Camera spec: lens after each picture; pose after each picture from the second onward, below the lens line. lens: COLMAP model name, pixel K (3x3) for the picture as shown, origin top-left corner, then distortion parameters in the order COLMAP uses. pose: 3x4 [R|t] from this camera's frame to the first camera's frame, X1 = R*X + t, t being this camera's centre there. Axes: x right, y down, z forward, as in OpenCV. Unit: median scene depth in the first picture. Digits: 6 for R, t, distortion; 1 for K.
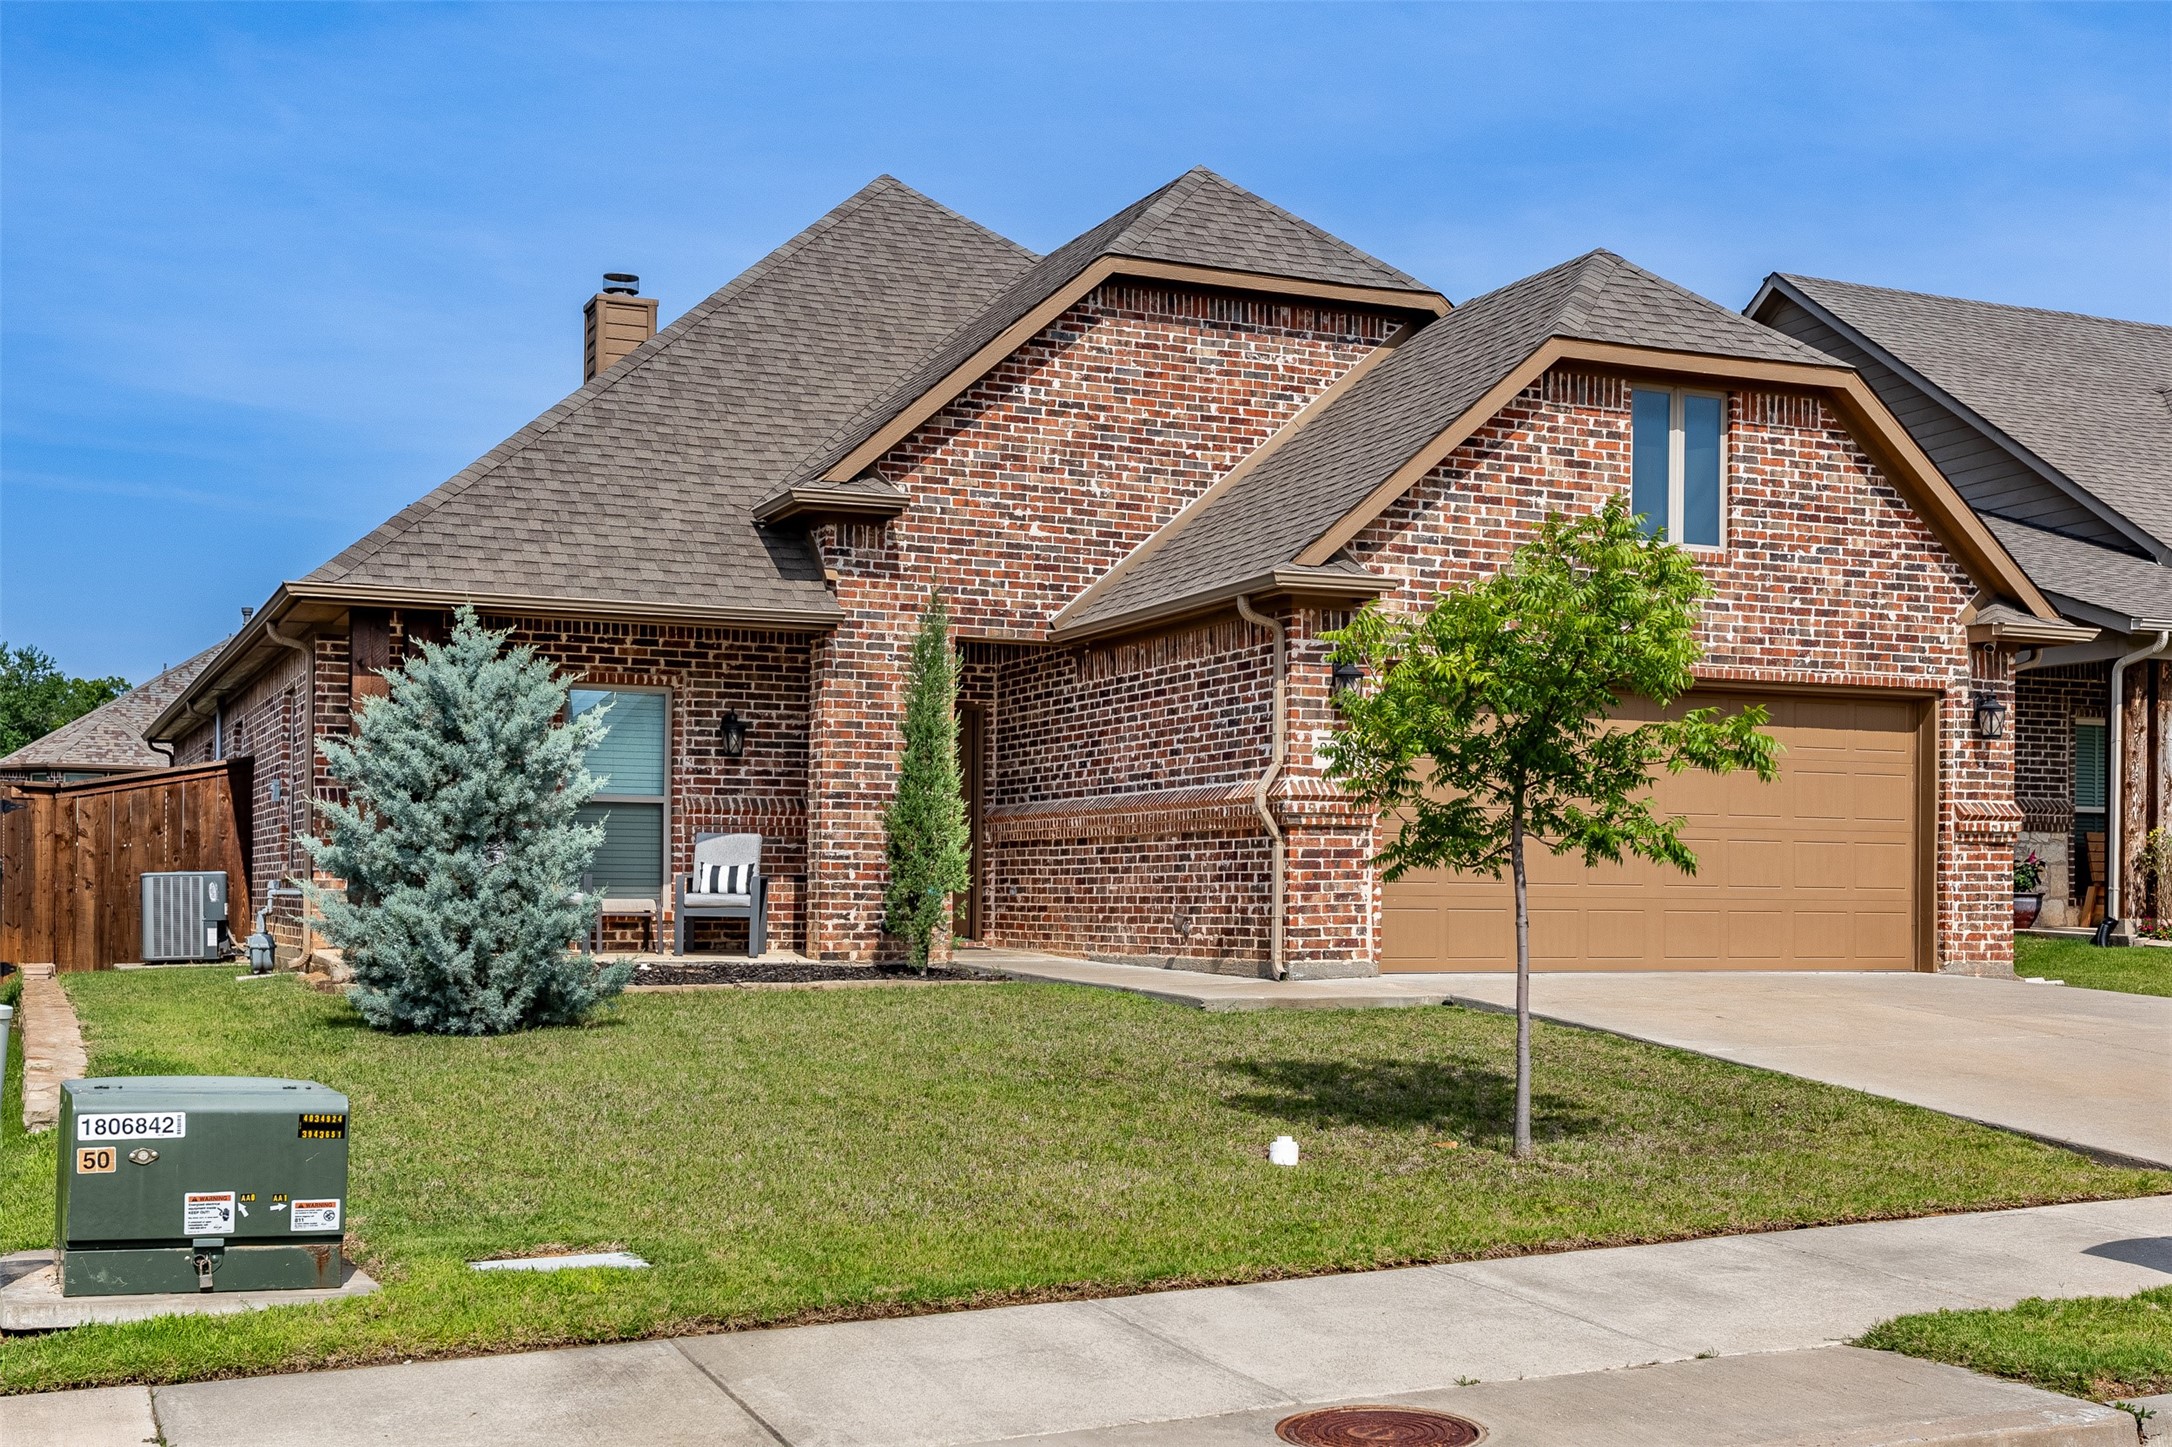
lens RADIAL K [[2520.1, 0, 1086.0], [0, 2520.1, 876.8], [0, 0, 1]] dist [0.001617, 0.003924]
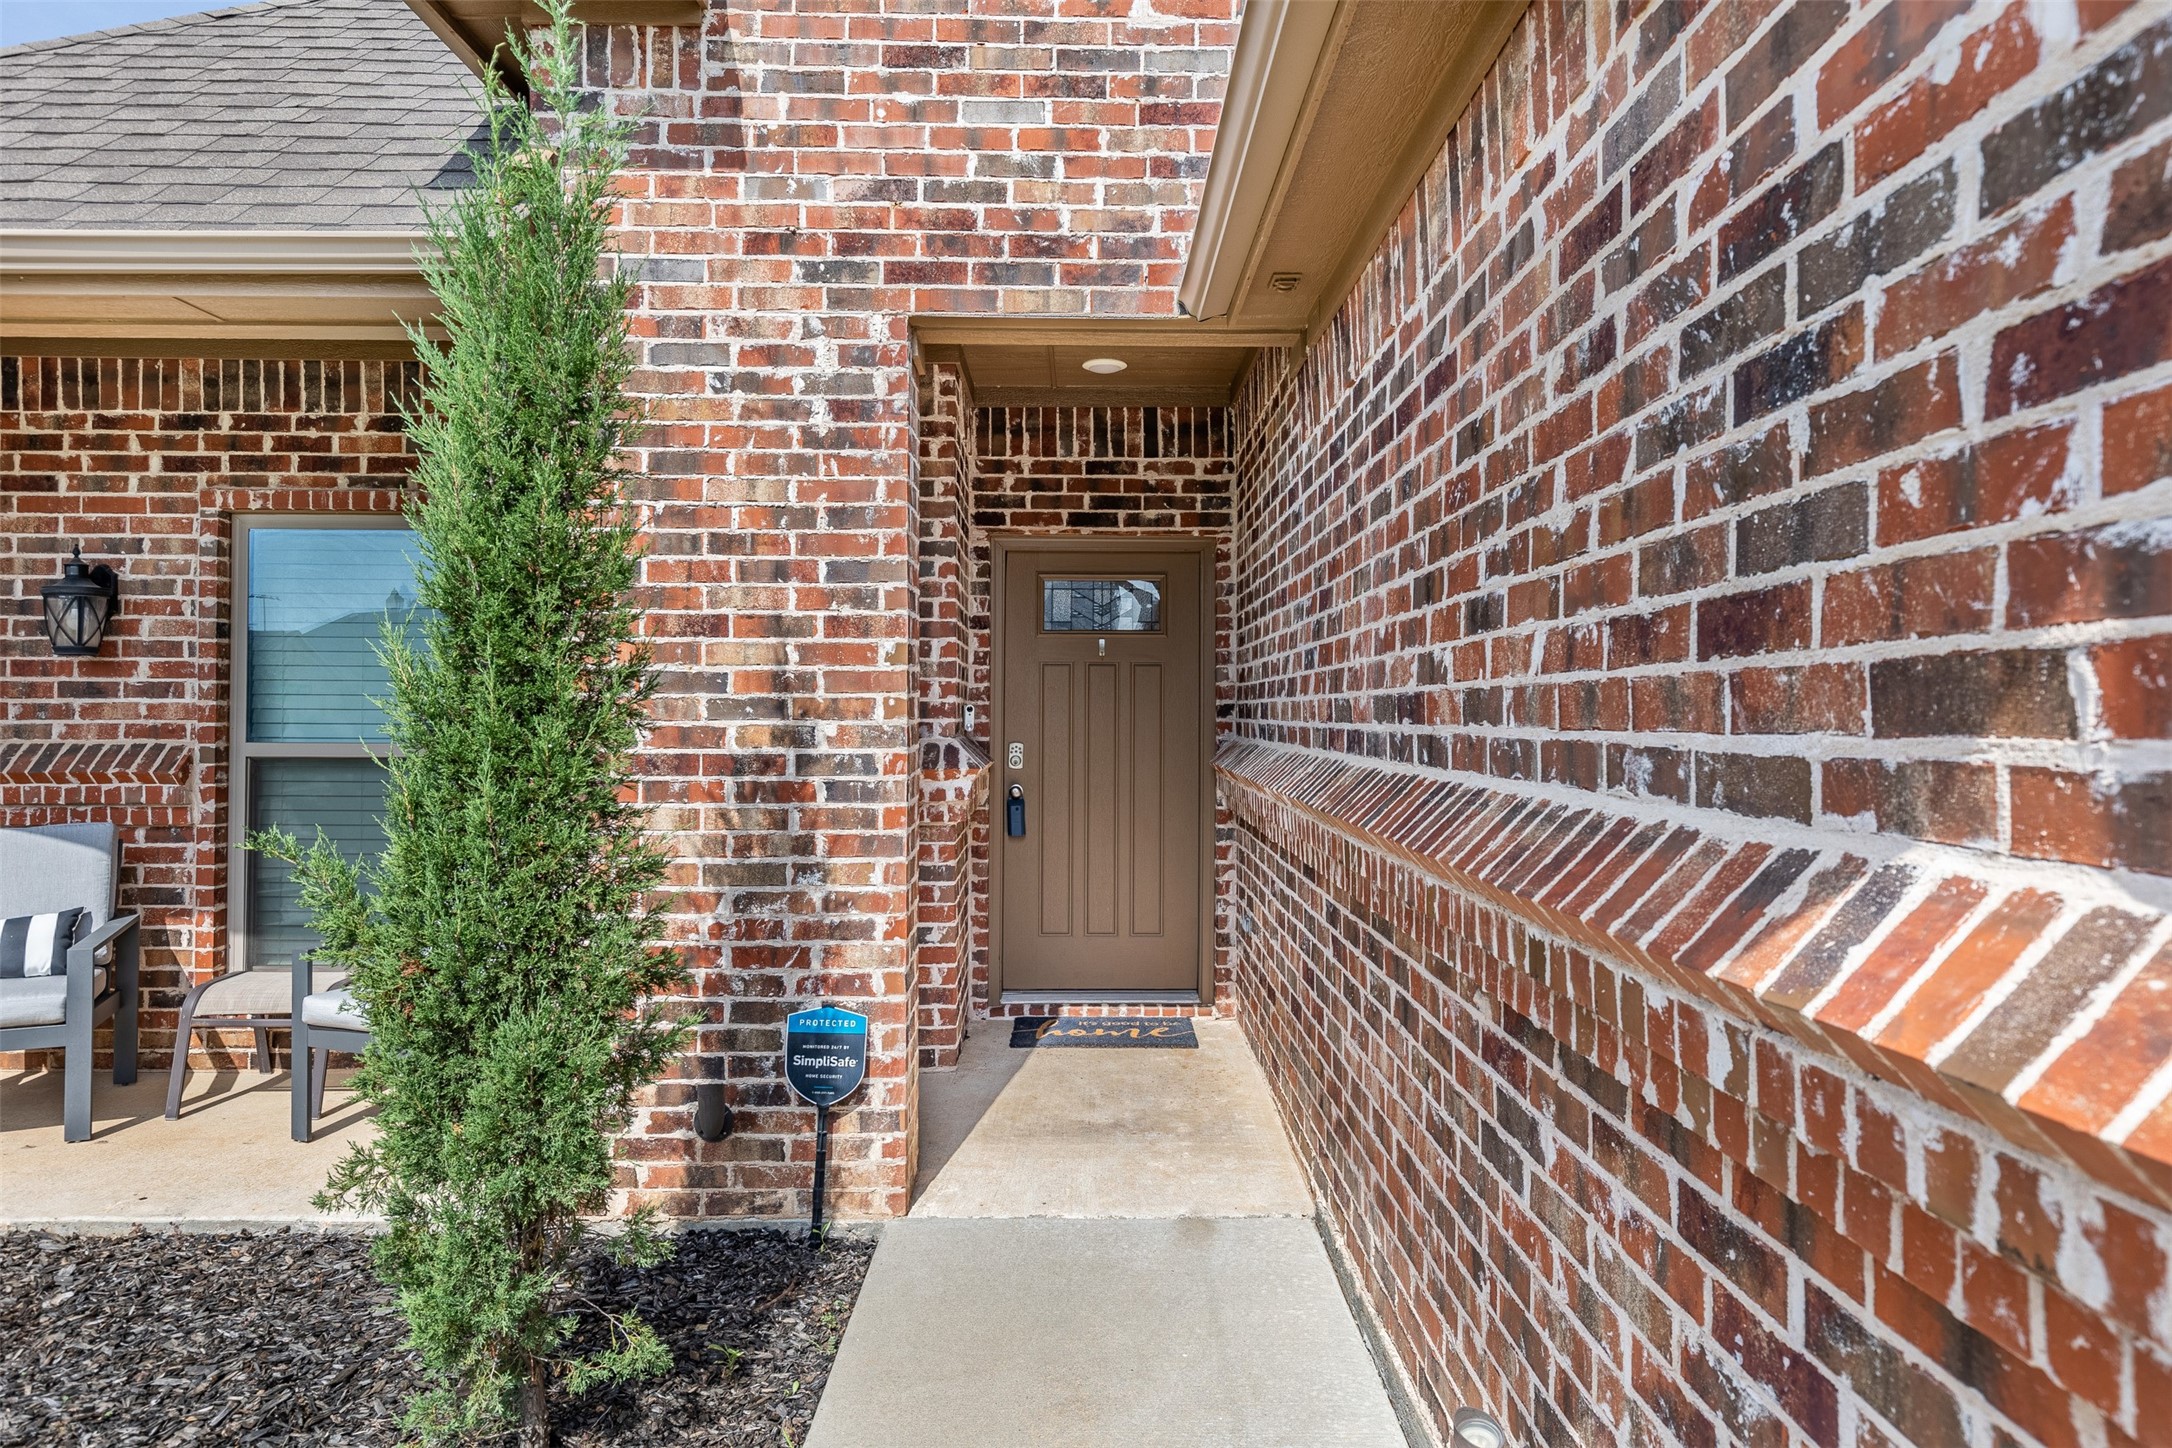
lens RADIAL K [[1346.1, 0, 1108.5], [0, 1346.1, 690.4], [0, 0, 1]] dist [0.000523, 0.000222]
pose [[0.925871, -0.012115, -0.377645, 0.048460], [0.009912, 0.999921, -0.007778, -0.041043], [0.377709, 0.003458, 0.925918, 0.855463]]
